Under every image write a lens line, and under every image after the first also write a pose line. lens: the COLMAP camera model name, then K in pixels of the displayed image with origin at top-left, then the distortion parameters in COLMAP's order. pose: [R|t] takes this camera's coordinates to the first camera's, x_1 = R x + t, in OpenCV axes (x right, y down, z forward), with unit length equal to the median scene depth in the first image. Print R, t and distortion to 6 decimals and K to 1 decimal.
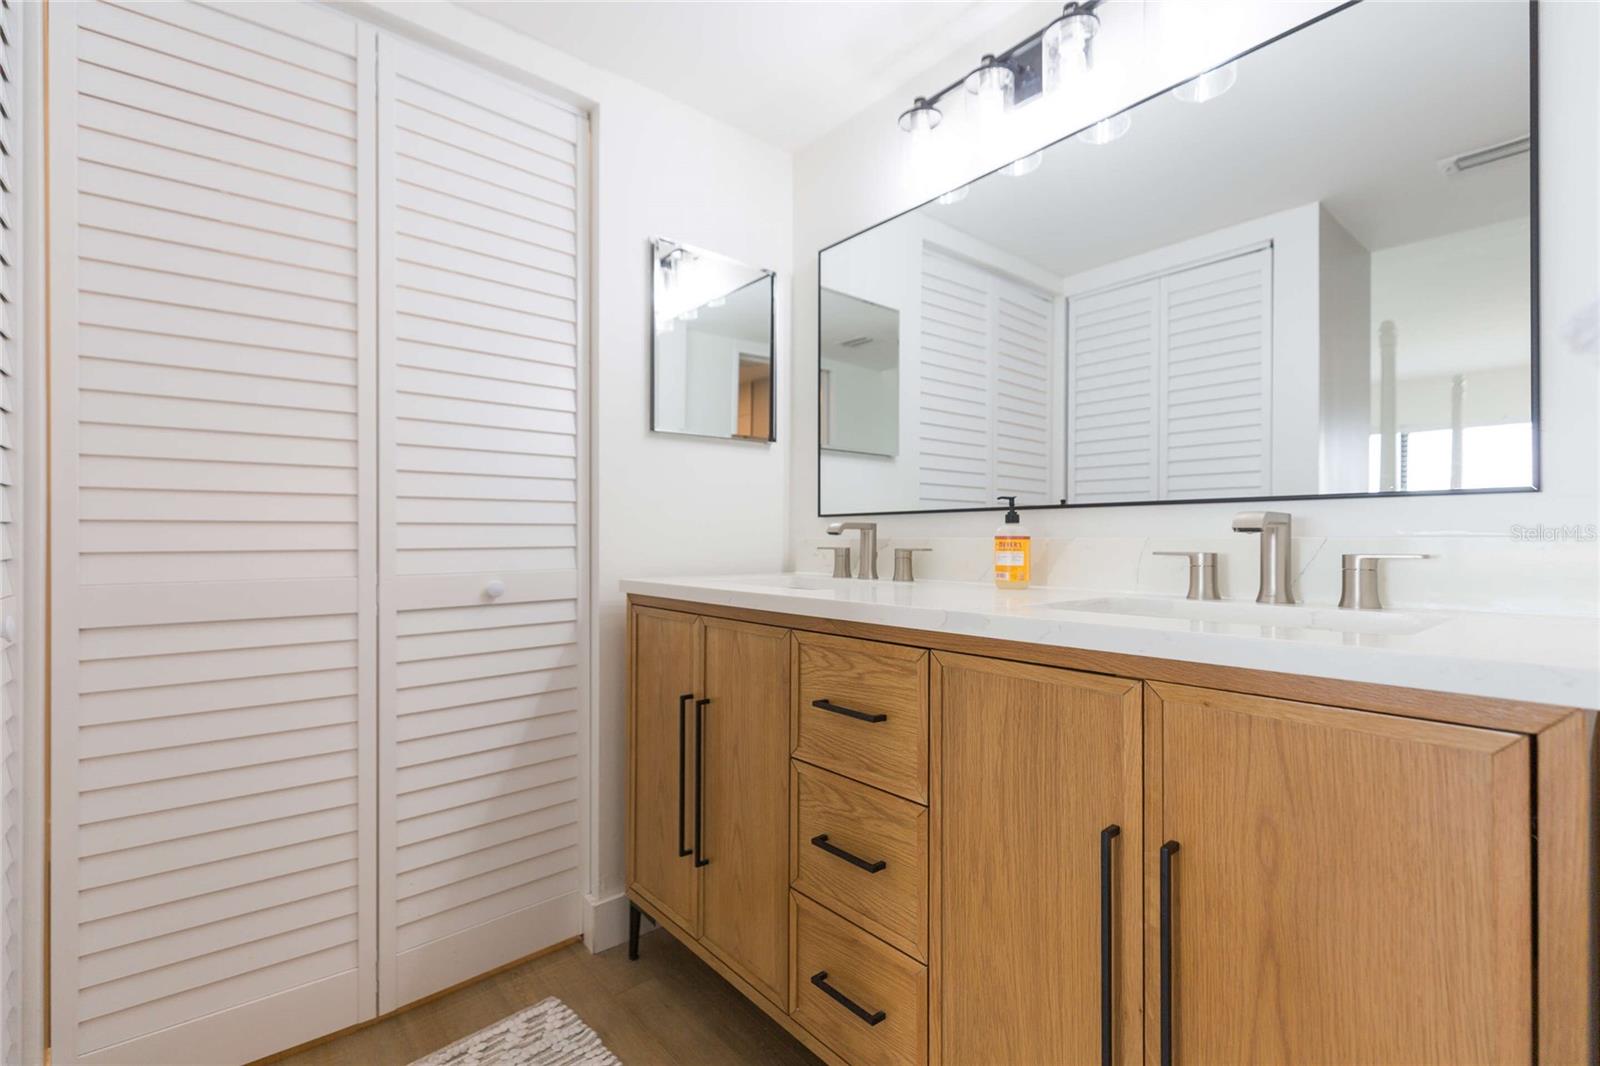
lens RADIAL K [[724.4, 0, 800.3], [0, 724.4, 532.9], [0, 0, 1]] dist [0.001745, 0.001326]
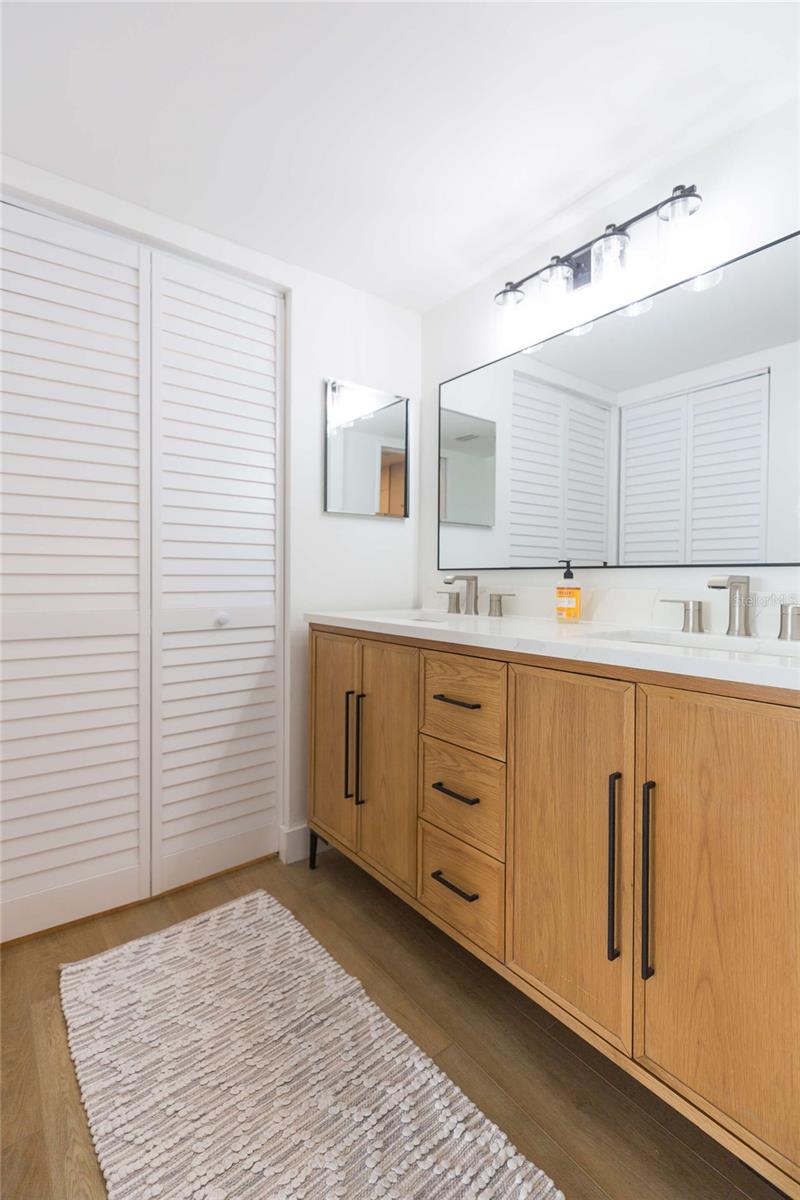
lens RADIAL K [[543.3, 0, 405.1], [0, 543.3, 546.8], [0, 0, 1]] dist [0.001745, 0.001326]
pose [[0.999333, 0.007204, -0.035804, -0.003267], [-0.009049, 0.998626, -0.051619, -0.019749], [0.035383, 0.051909, 0.998025, -0.144379]]
